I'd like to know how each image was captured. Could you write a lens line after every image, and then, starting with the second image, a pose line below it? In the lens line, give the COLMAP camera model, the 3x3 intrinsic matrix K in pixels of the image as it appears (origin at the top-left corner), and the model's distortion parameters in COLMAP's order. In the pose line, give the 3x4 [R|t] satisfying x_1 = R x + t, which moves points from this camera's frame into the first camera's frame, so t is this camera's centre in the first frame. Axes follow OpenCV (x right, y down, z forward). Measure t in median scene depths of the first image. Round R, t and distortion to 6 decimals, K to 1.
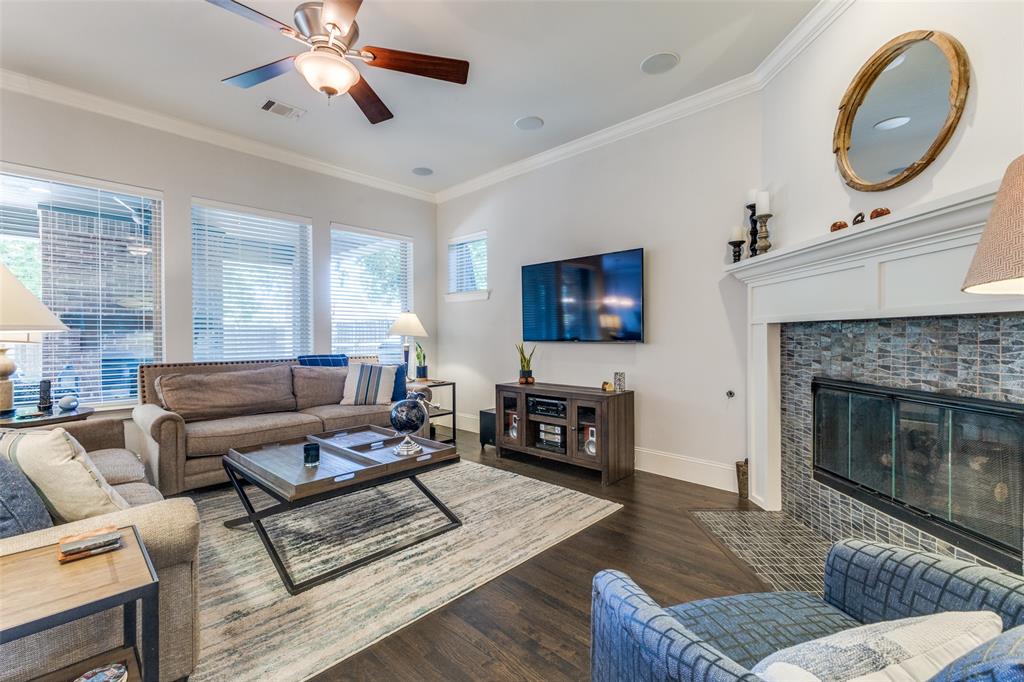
lens RADIAL K [[445.7, 0, 518.6], [0, 445.7, 338.4], [0, 0, 1]] dist [0.012441, -0.001449]
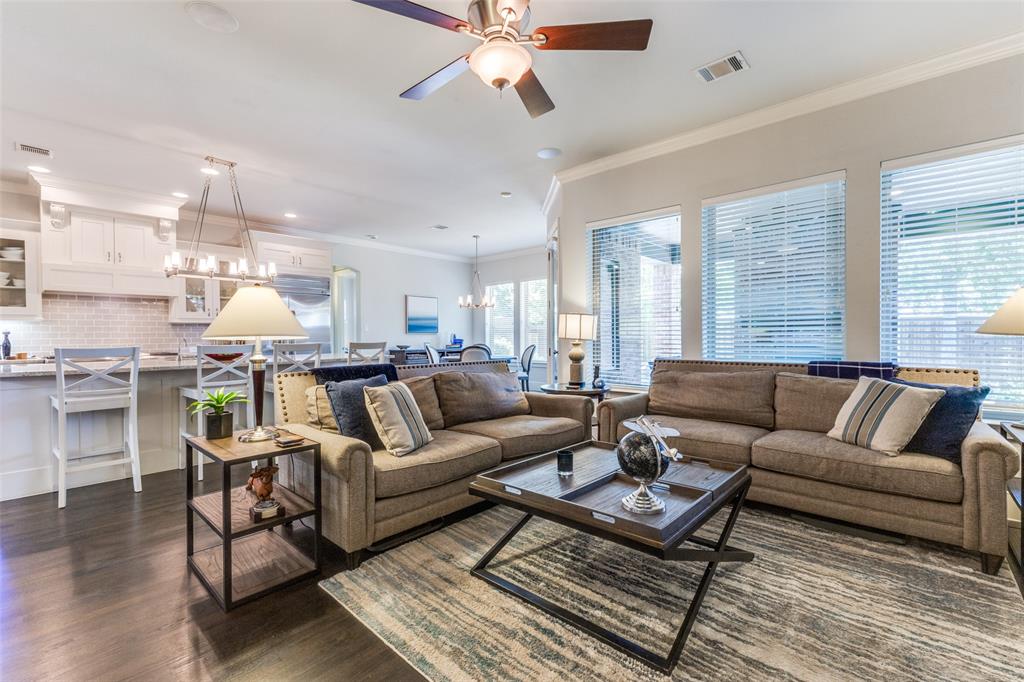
lens RADIAL K [[445.7, 0, 516.4], [0, 445.7, 339.4], [0, 0, 1]] dist [0.012441, -0.001449]
pose [[0.018324, 0.012710, -0.999751, 0.432309], [-0.000259, 0.999919, 0.012707, -0.011387], [0.999832, 0.000026, 0.018326, 0.803559]]
